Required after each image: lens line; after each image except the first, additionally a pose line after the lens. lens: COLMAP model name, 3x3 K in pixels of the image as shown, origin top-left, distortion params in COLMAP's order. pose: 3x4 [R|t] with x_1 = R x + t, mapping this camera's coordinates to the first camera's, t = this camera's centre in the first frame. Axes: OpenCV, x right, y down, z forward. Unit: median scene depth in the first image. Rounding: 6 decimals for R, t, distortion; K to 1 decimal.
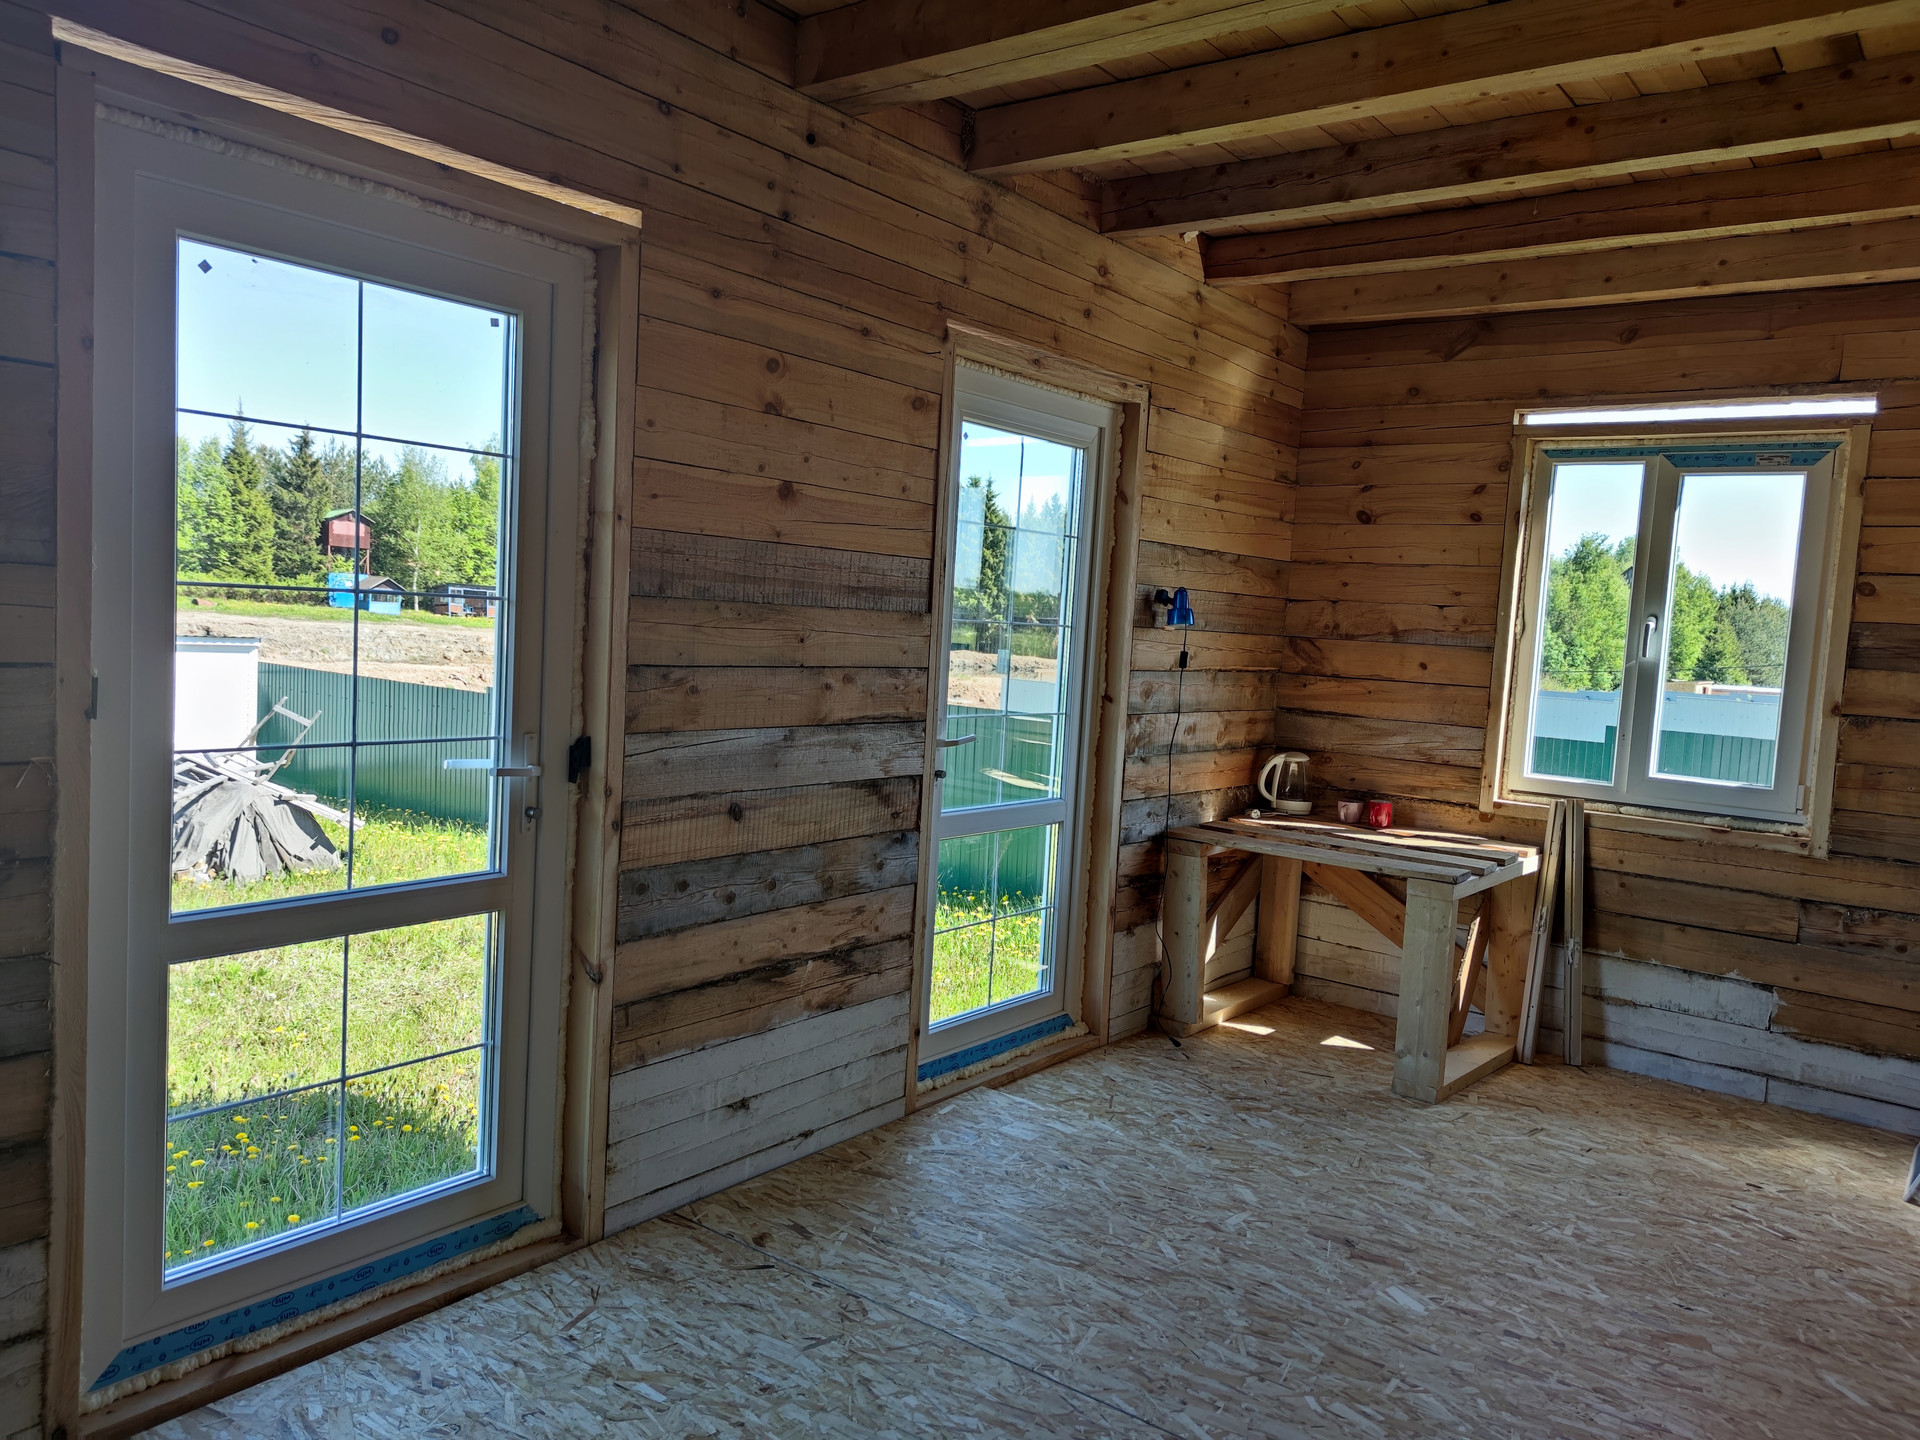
lens RADIAL K [[1463.6, 0, 930.0], [0, 1463.6, 723.9], [0, 0, 1]] dist [0.102696, -0.107275]
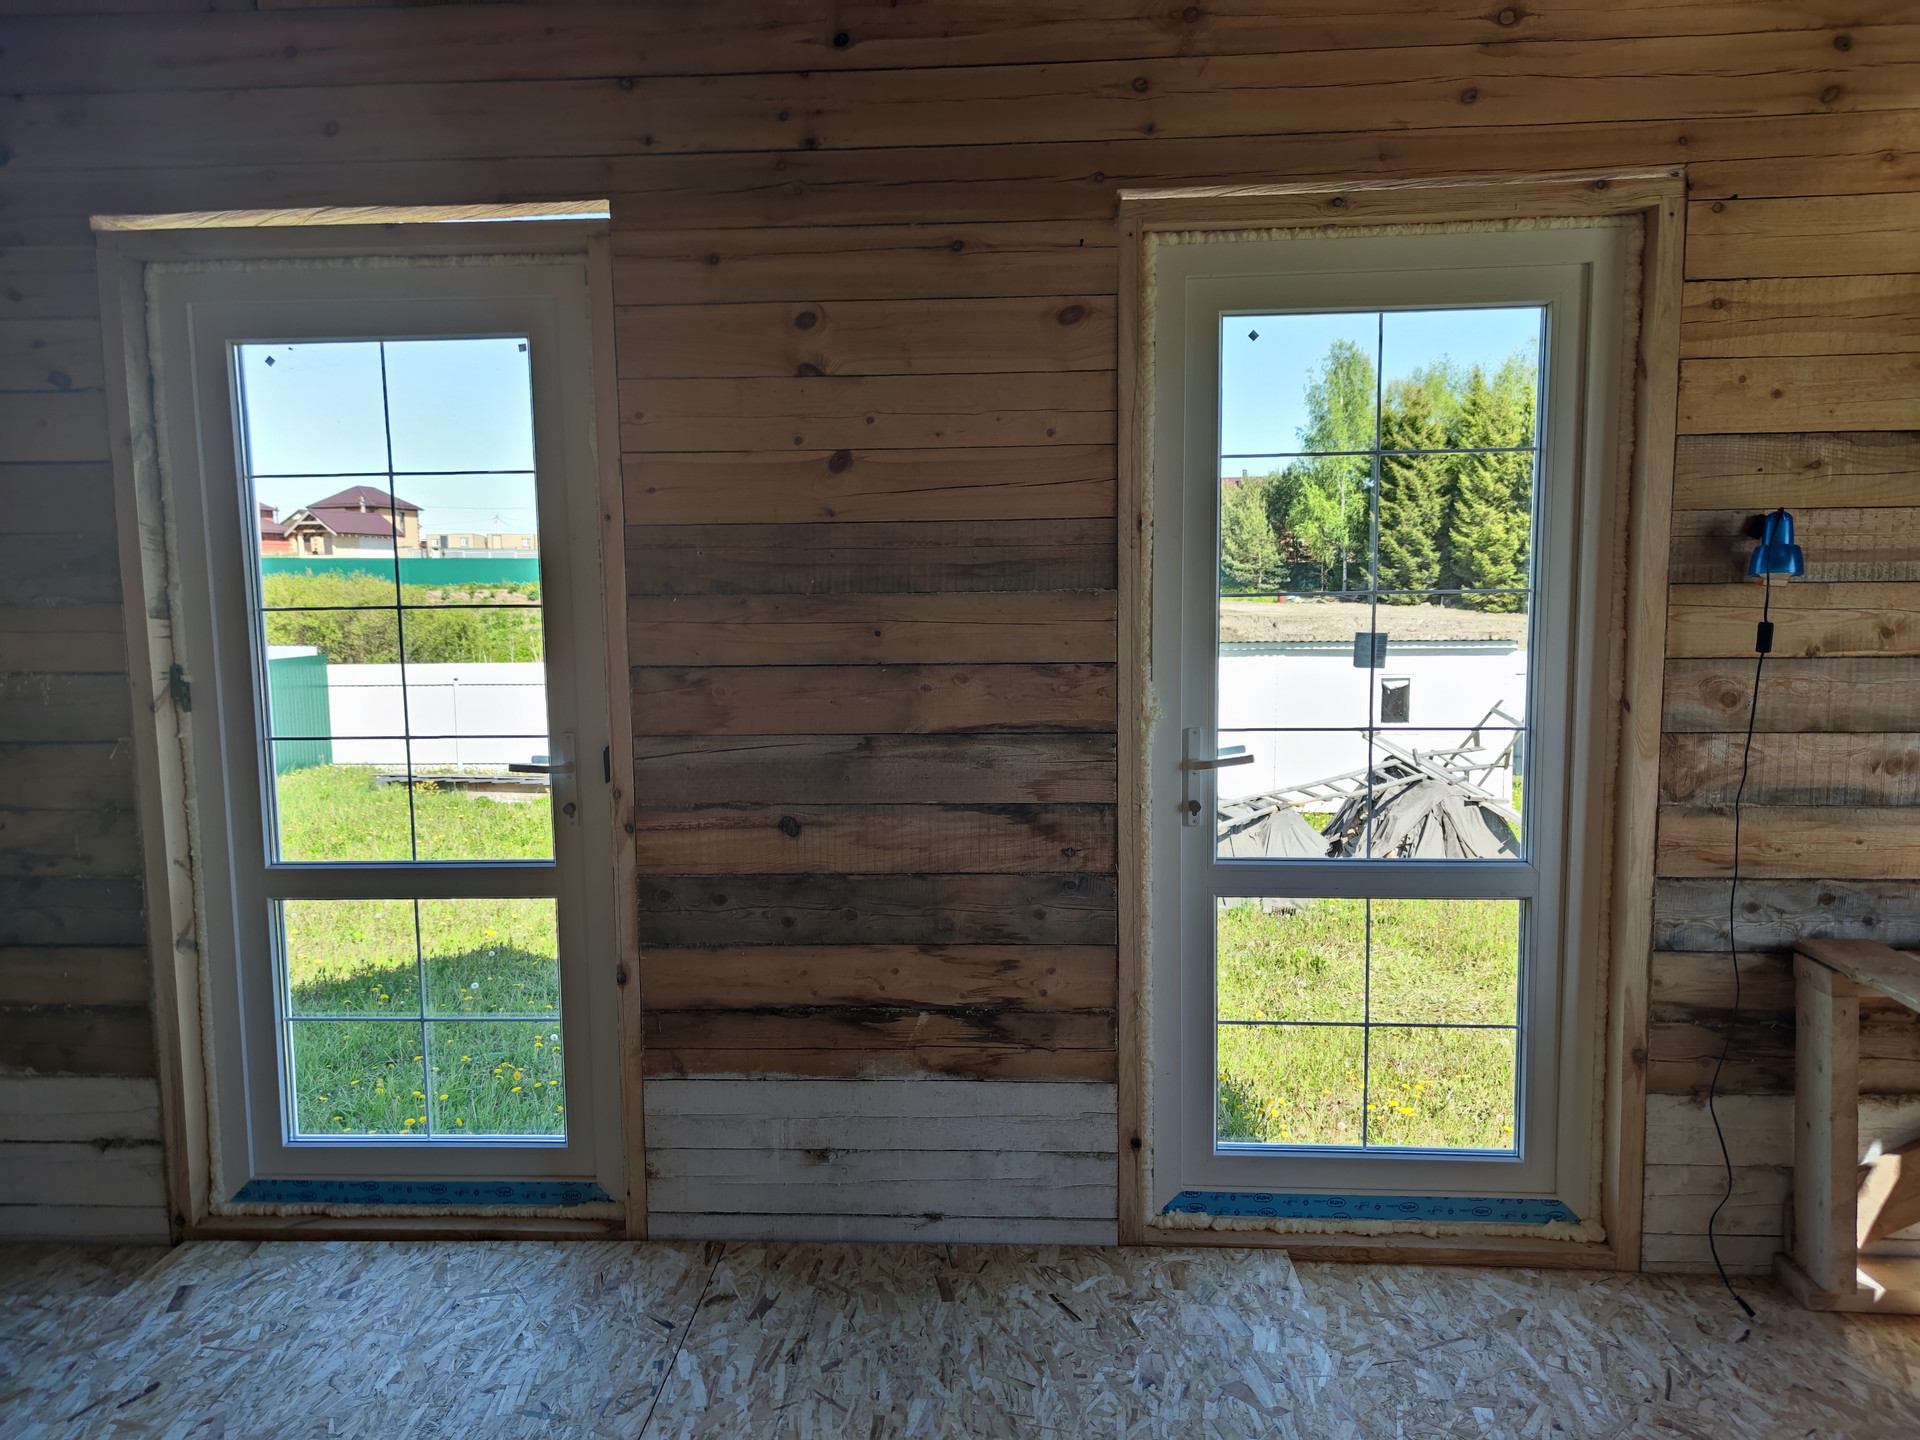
lens RADIAL K [[1417.2, 0, 920.2], [0, 1417.2, 738.6], [0, 0, 1]] dist [0.112894, -0.149174]
pose [[0.539750, 0.029523, -0.841307, 0.513116], [-0.020678, 0.999548, 0.021809, -0.012049], [0.841571, 0.005625, 0.540117, 0.472403]]
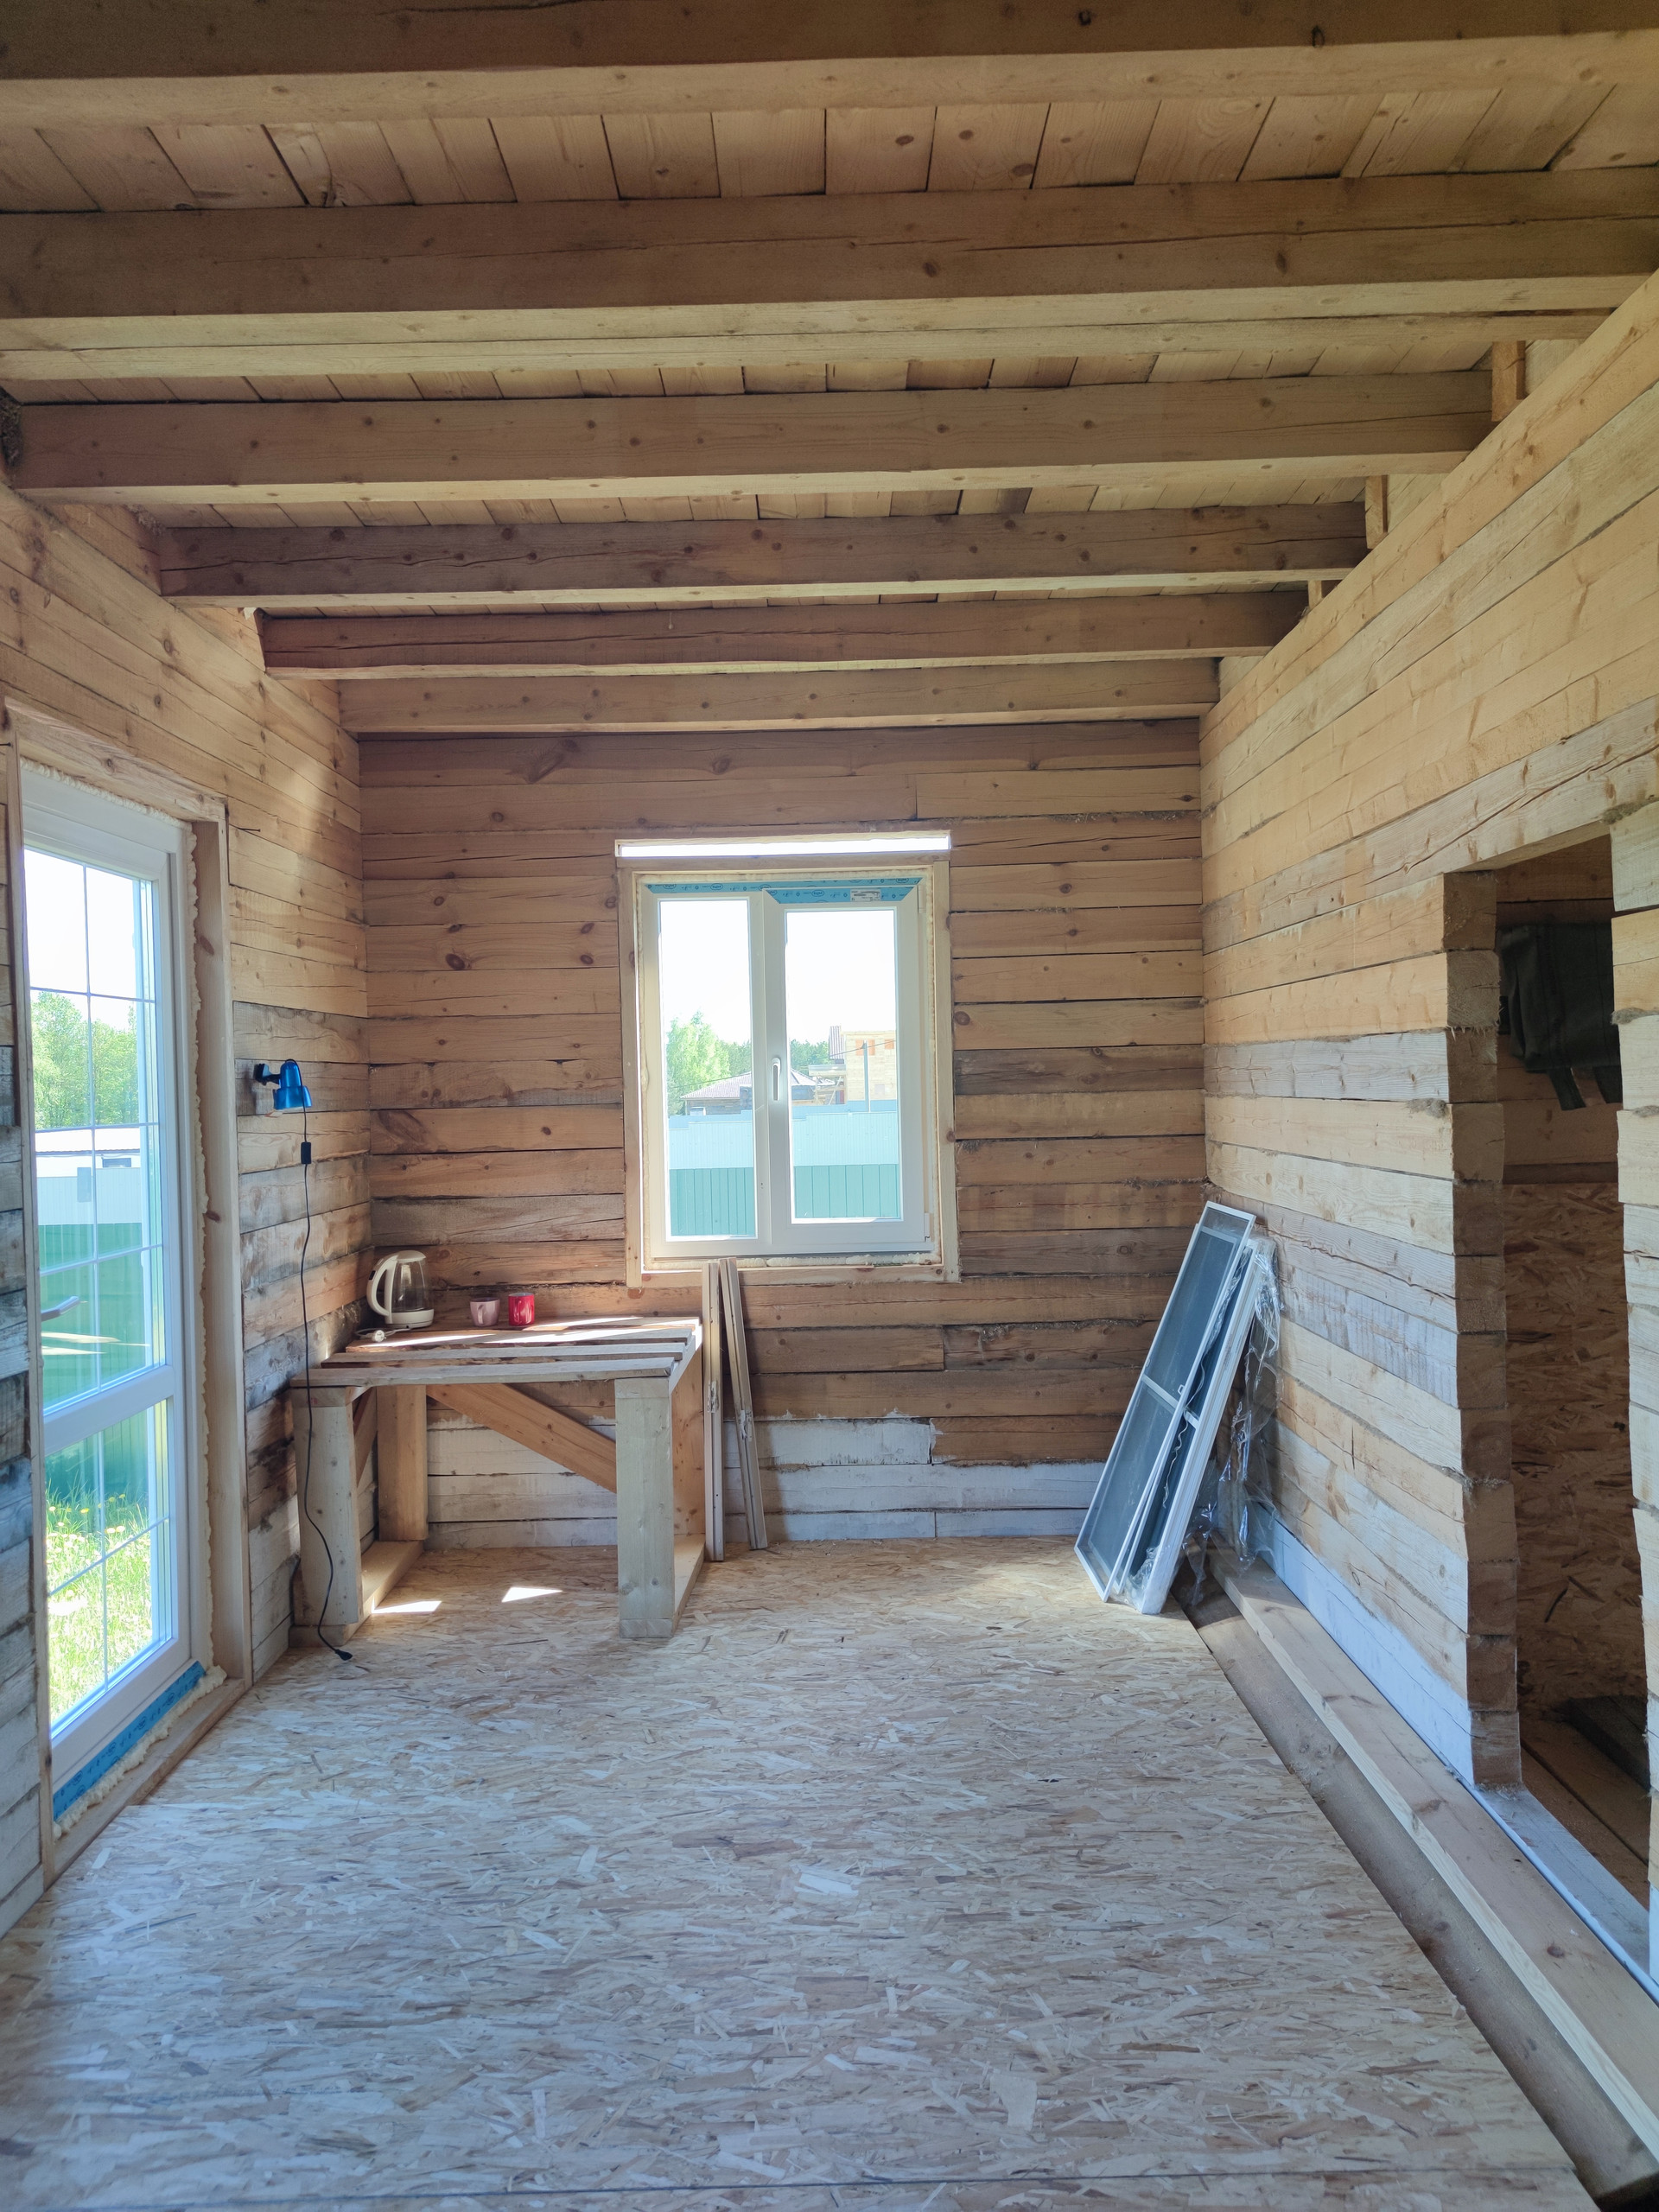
lens RADIAL K [[1686.2, 0, 830.3], [0, 1686.2, 1092.1], [0, 0, 1]] dist [0.102696, -0.107275]
pose [[0.784451, -0.083759, 0.614509, -0.172516], [0.118144, 0.992876, -0.015487, -0.032194], [-0.608834, 0.084749, 0.788758, 0.140707]]
